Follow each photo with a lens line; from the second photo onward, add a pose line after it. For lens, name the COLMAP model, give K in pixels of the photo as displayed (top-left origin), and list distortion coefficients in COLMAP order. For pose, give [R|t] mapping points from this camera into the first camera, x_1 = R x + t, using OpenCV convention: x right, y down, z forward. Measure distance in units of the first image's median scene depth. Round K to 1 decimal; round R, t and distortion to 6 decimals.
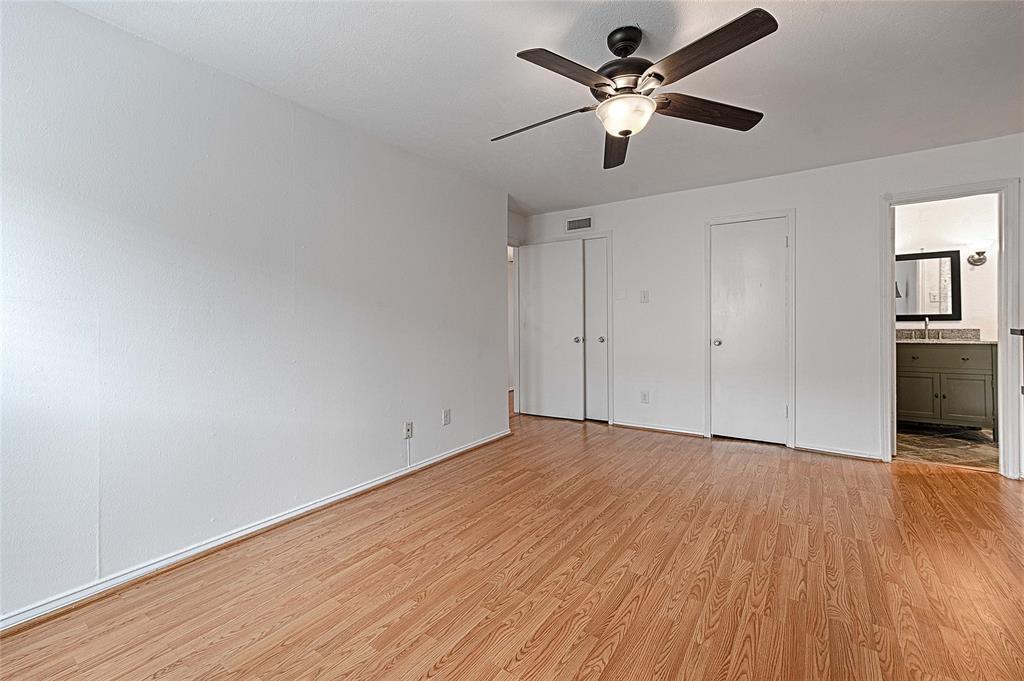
lens RADIAL K [[424.4, 0, 513.2], [0, 424.4, 319.0], [0, 0, 1]] dist [0.001040, -0.000496]
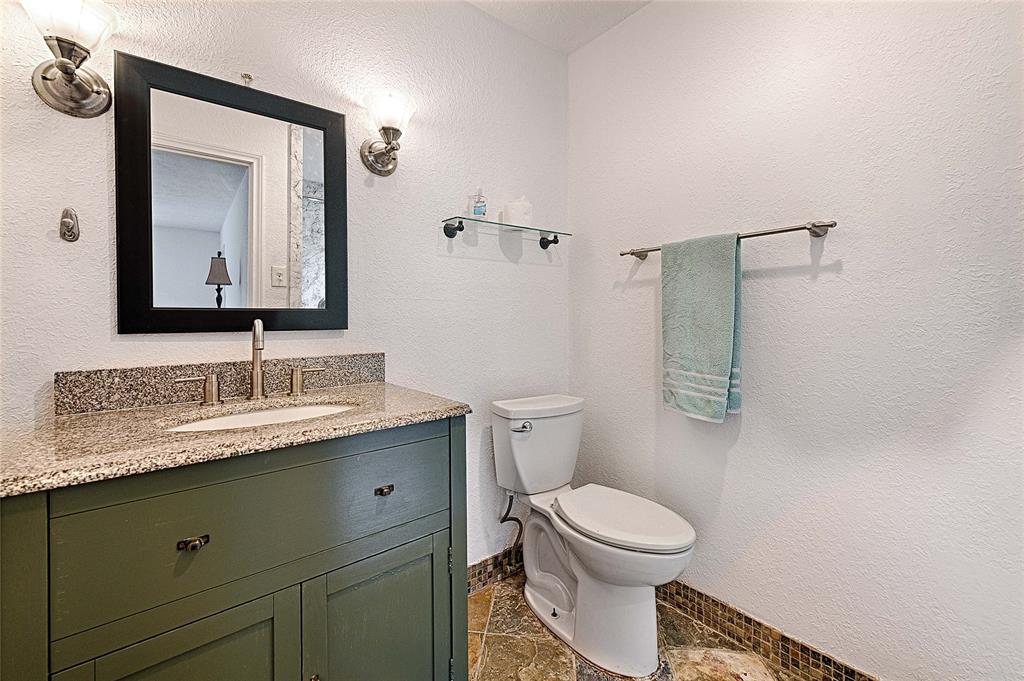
lens RADIAL K [[424.4, 0, 513.2], [0, 424.4, 319.0], [0, 0, 1]] dist [0.001040, -0.000496]
pose [[0.278606, 0.009263, 0.960361, 0.971726], [-0.003353, 0.999957, -0.008672, -0.002445], [-0.960400, -0.000804, 0.278625, 0.983137]]
